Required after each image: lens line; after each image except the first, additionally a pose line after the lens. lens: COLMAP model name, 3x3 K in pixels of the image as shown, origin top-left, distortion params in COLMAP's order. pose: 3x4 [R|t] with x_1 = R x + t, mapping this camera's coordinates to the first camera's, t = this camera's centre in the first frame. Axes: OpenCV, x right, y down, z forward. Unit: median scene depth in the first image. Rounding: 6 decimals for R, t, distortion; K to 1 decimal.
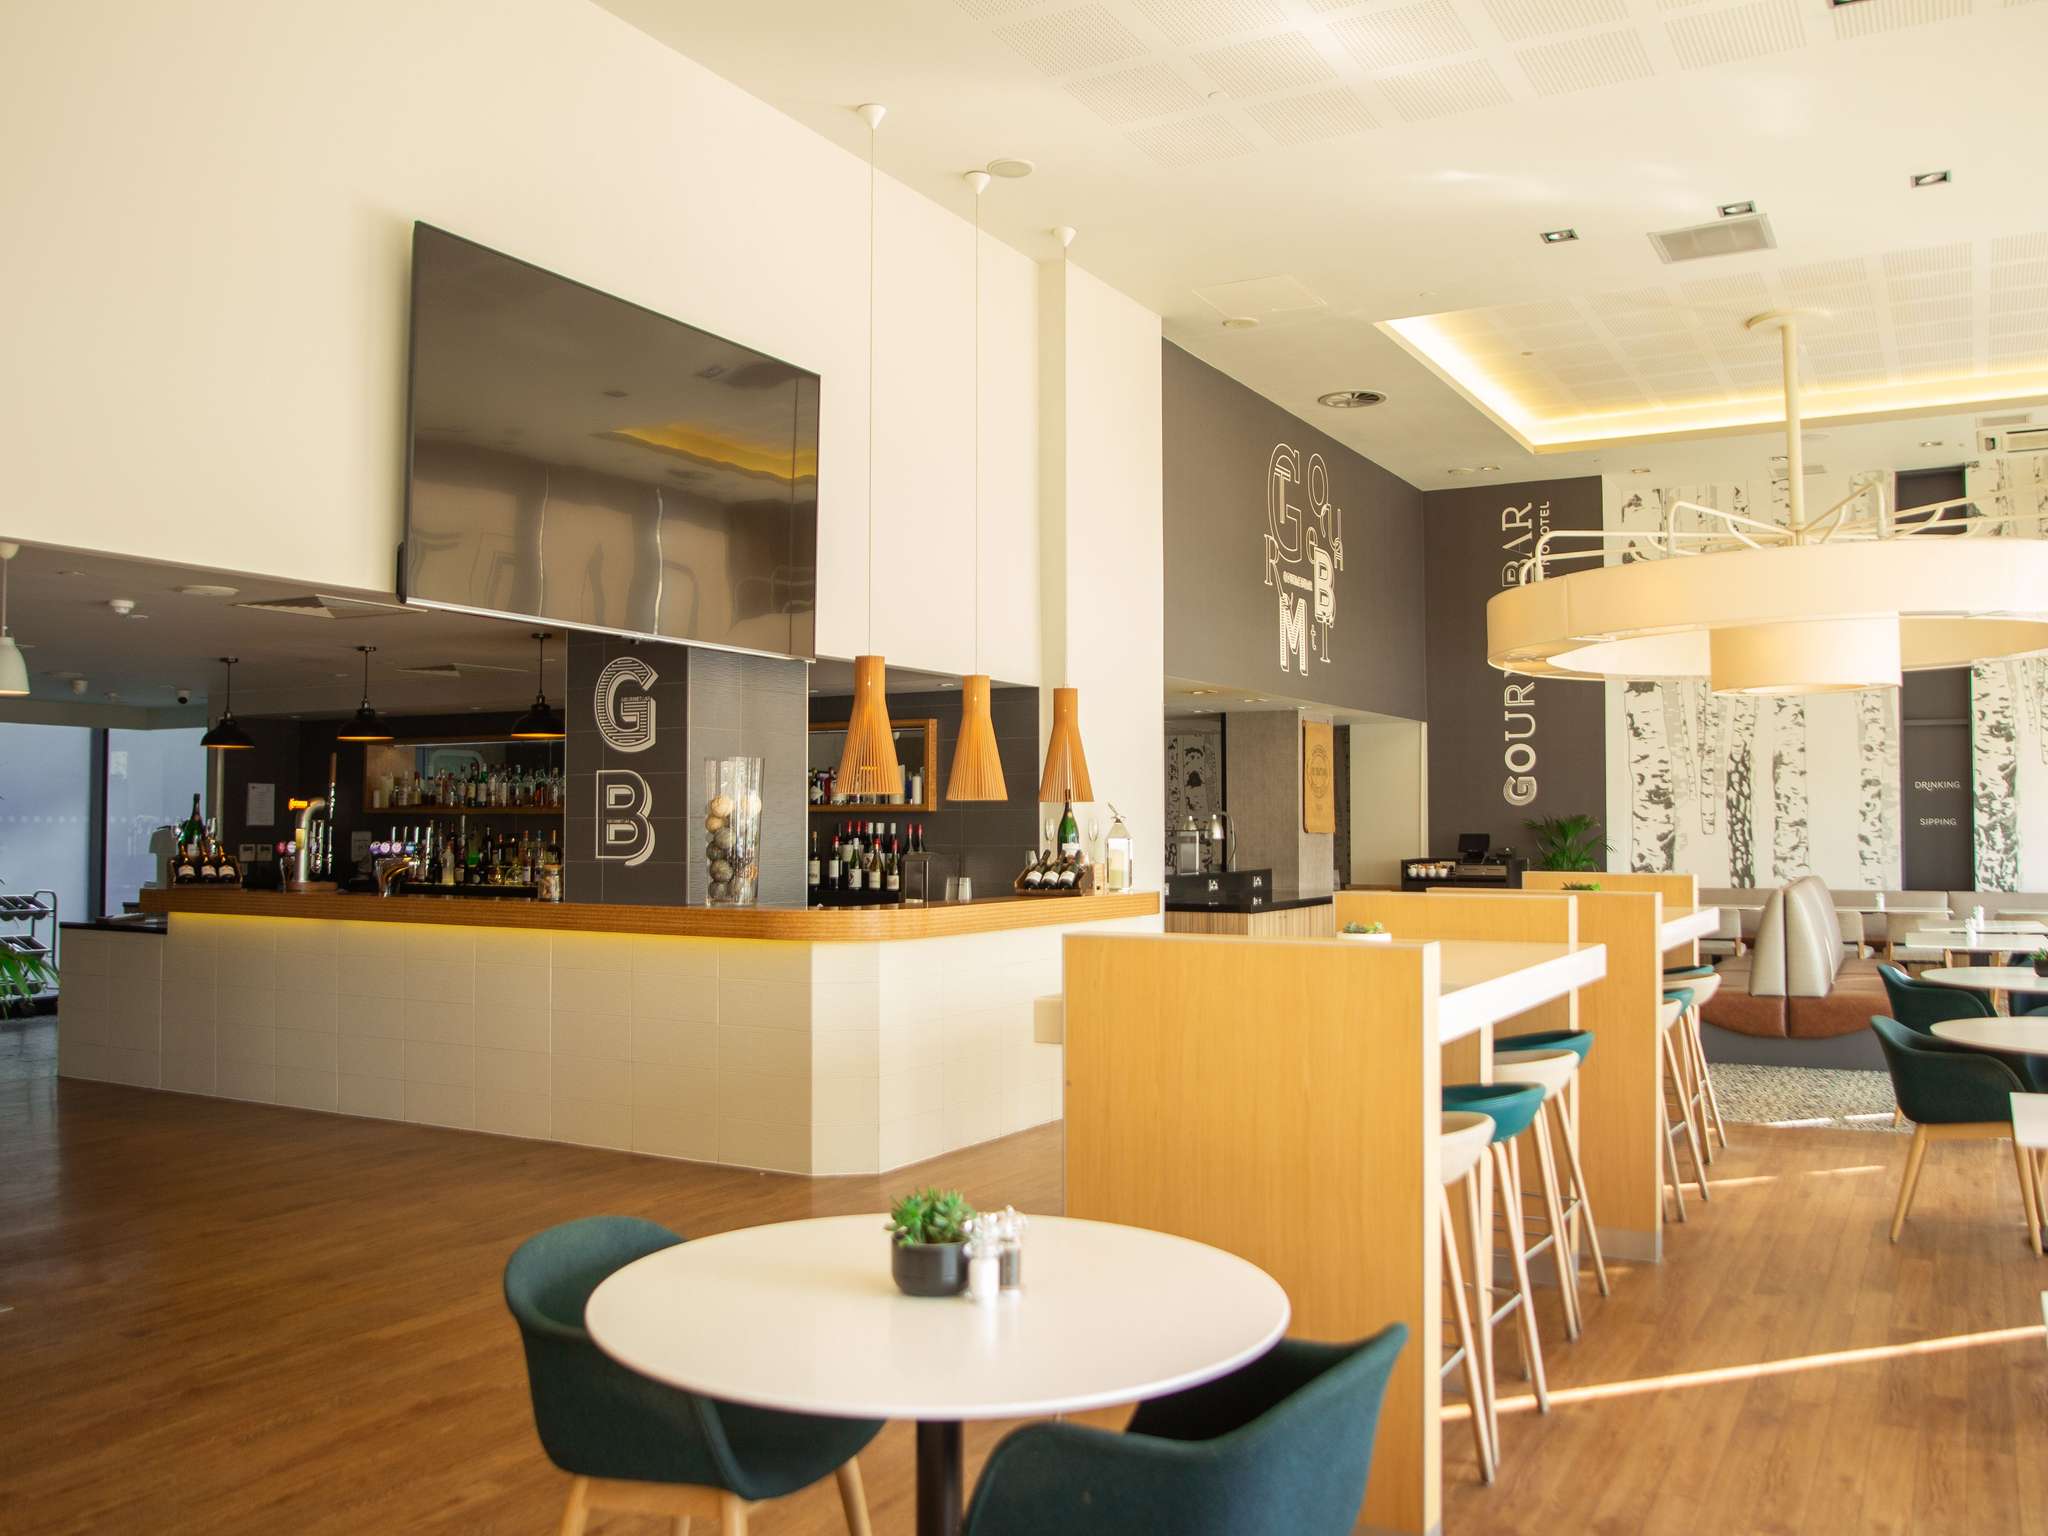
lens RADIAL K [[1715.2, 0, 1024.0], [0, 1715.2, 768.0], [0, 0, 1]] dist [-0.079952, 0.067913]
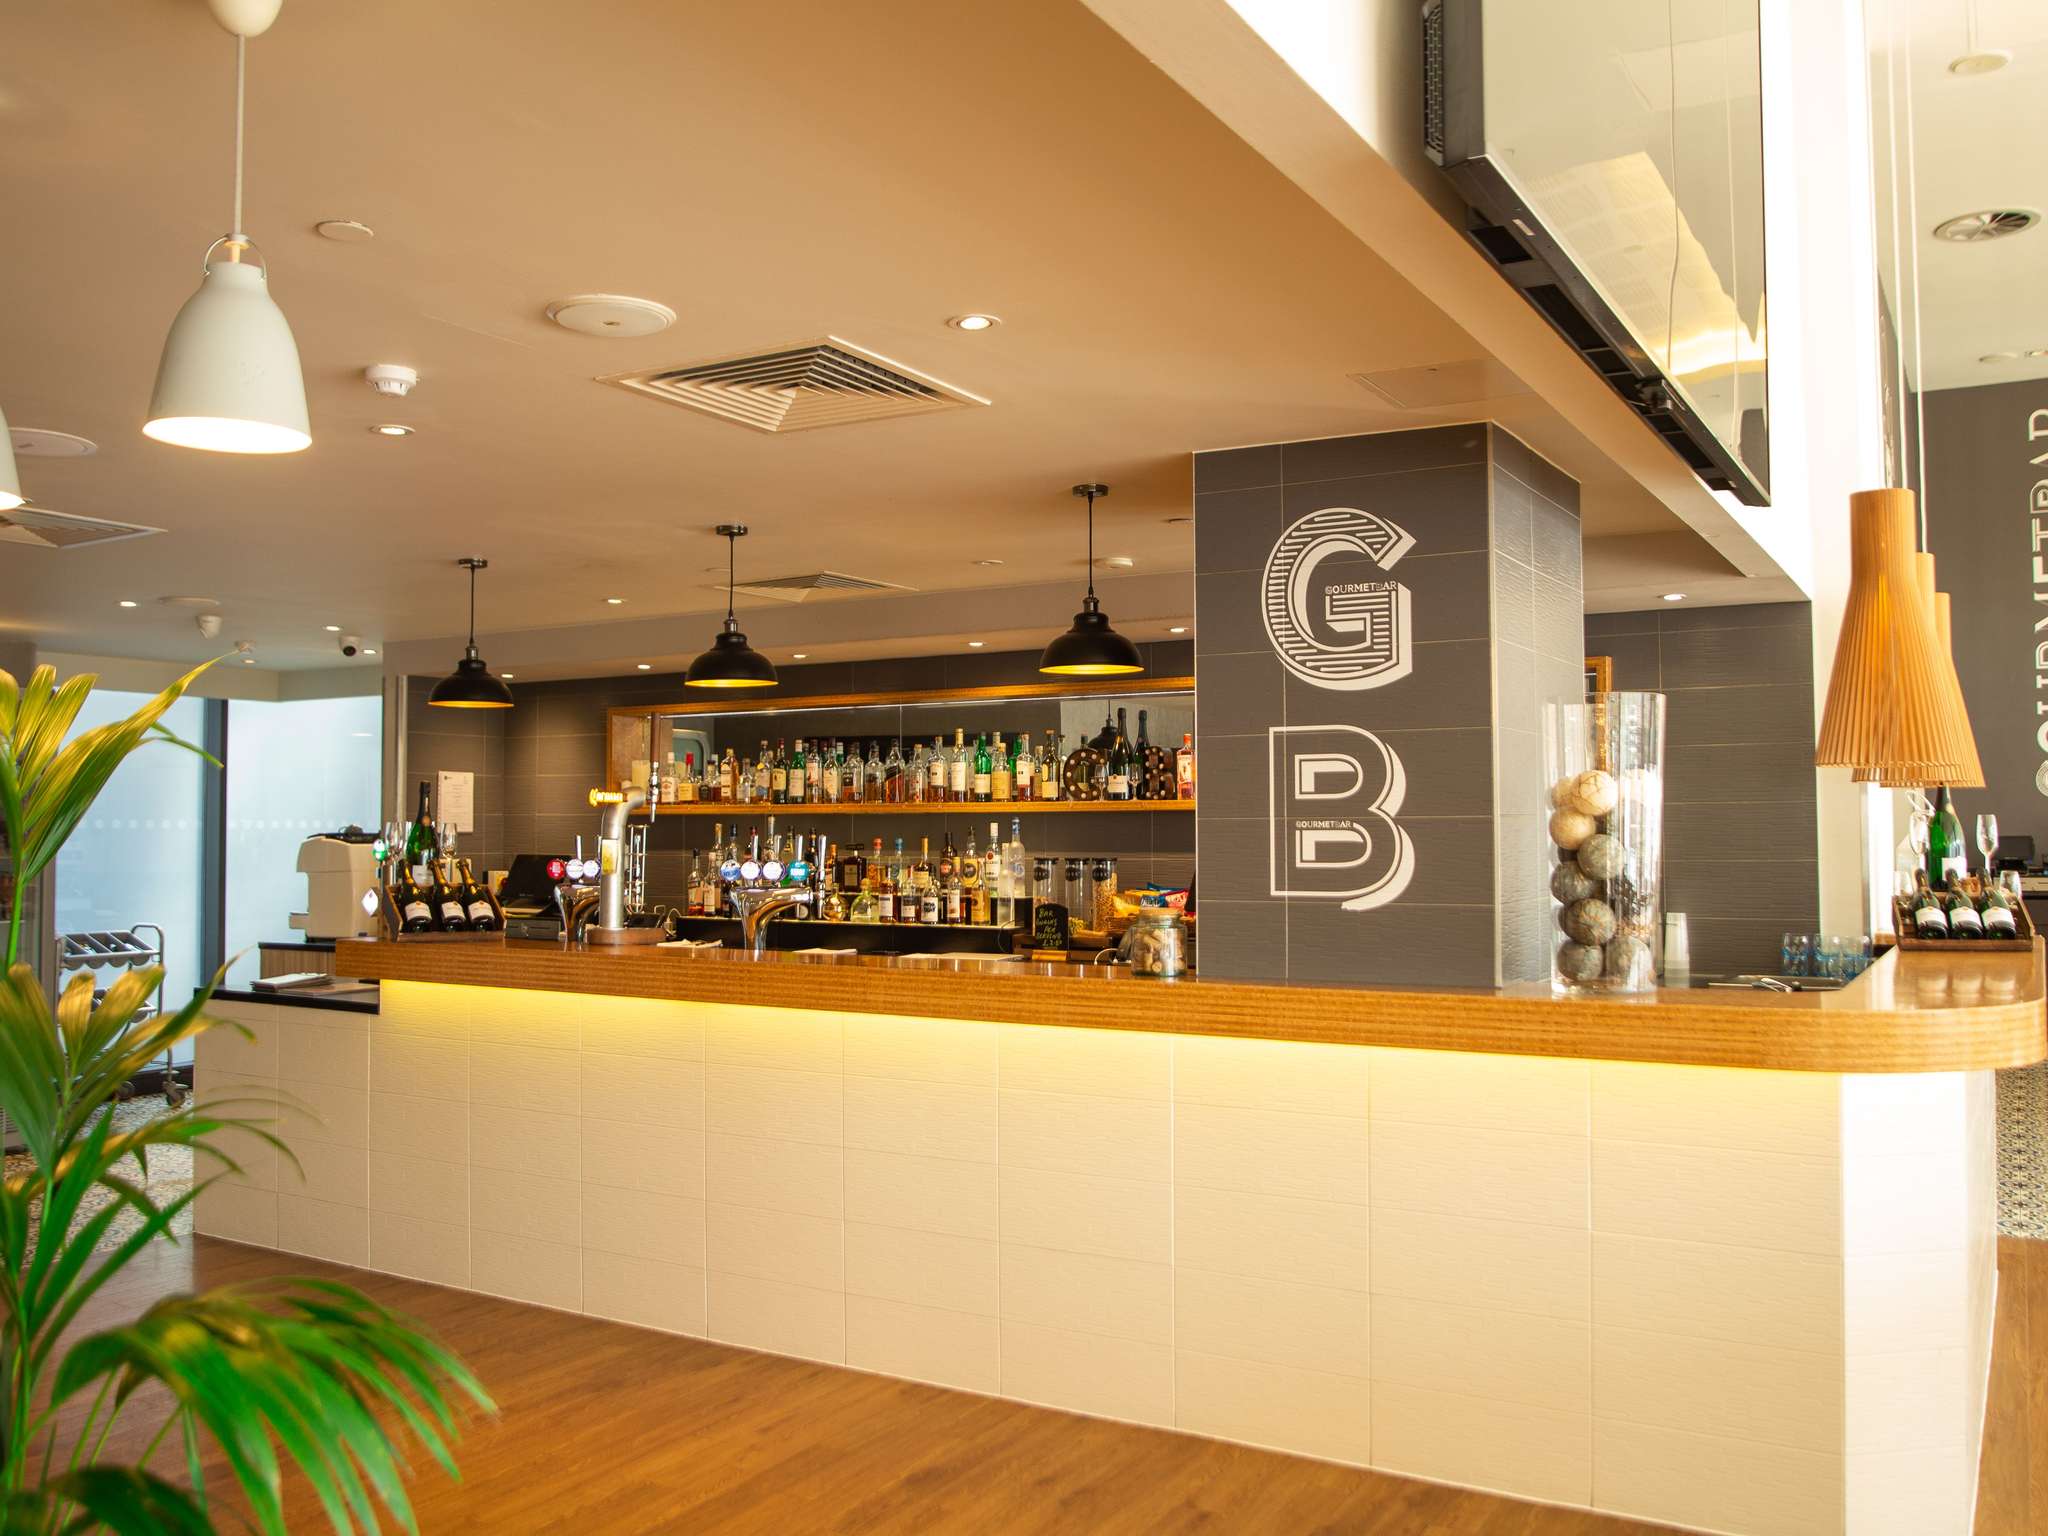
lens RADIAL K [[1715.2, 0, 1024.0], [0, 1715.2, 768.0], [0, 0, 1]] dist [-0.079952, 0.067913]
pose [[0.999753, -0.004090, -0.021853, -0.269085], [0.004072, 0.999991, -0.000863, 0.012076], [0.021857, 0.000774, 0.999761, 0.406461]]
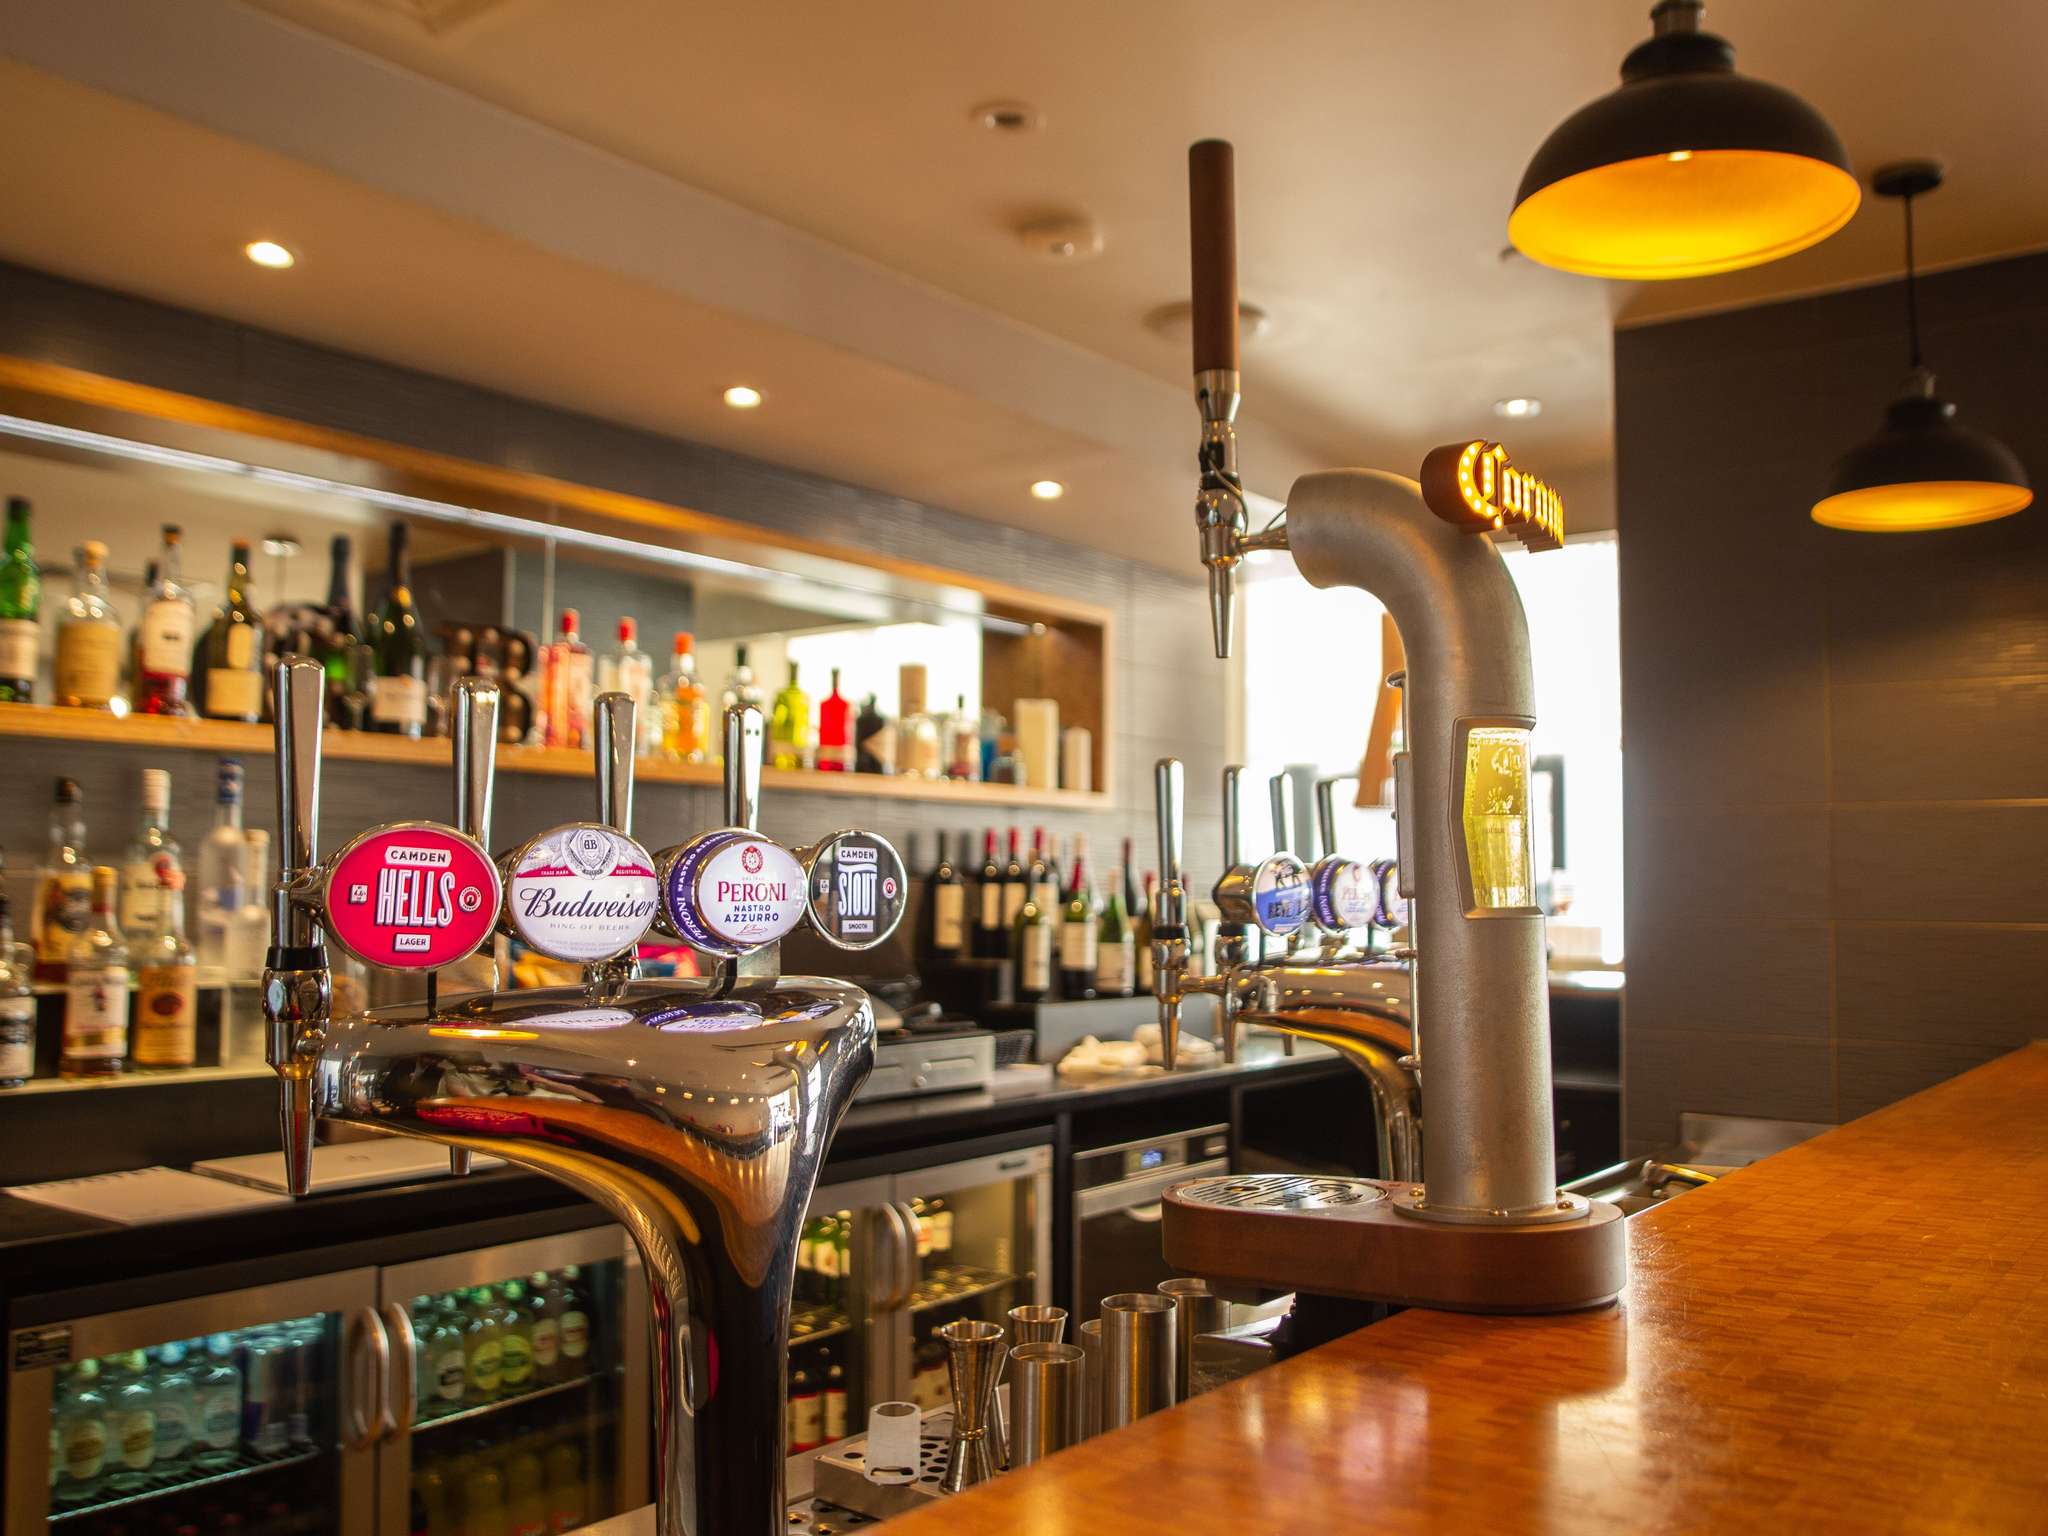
lens RADIAL K [[1715.2, 0, 1024.0], [0, 1715.2, 768.0], [0, 0, 1]] dist [-0.079952, 0.067913]
pose [[0.154497, 0.079488, 0.984790, -0.462963], [-0.047331, 0.996209, -0.072984, 0.038586], [-0.986859, -0.035335, 0.157674, 0.840330]]
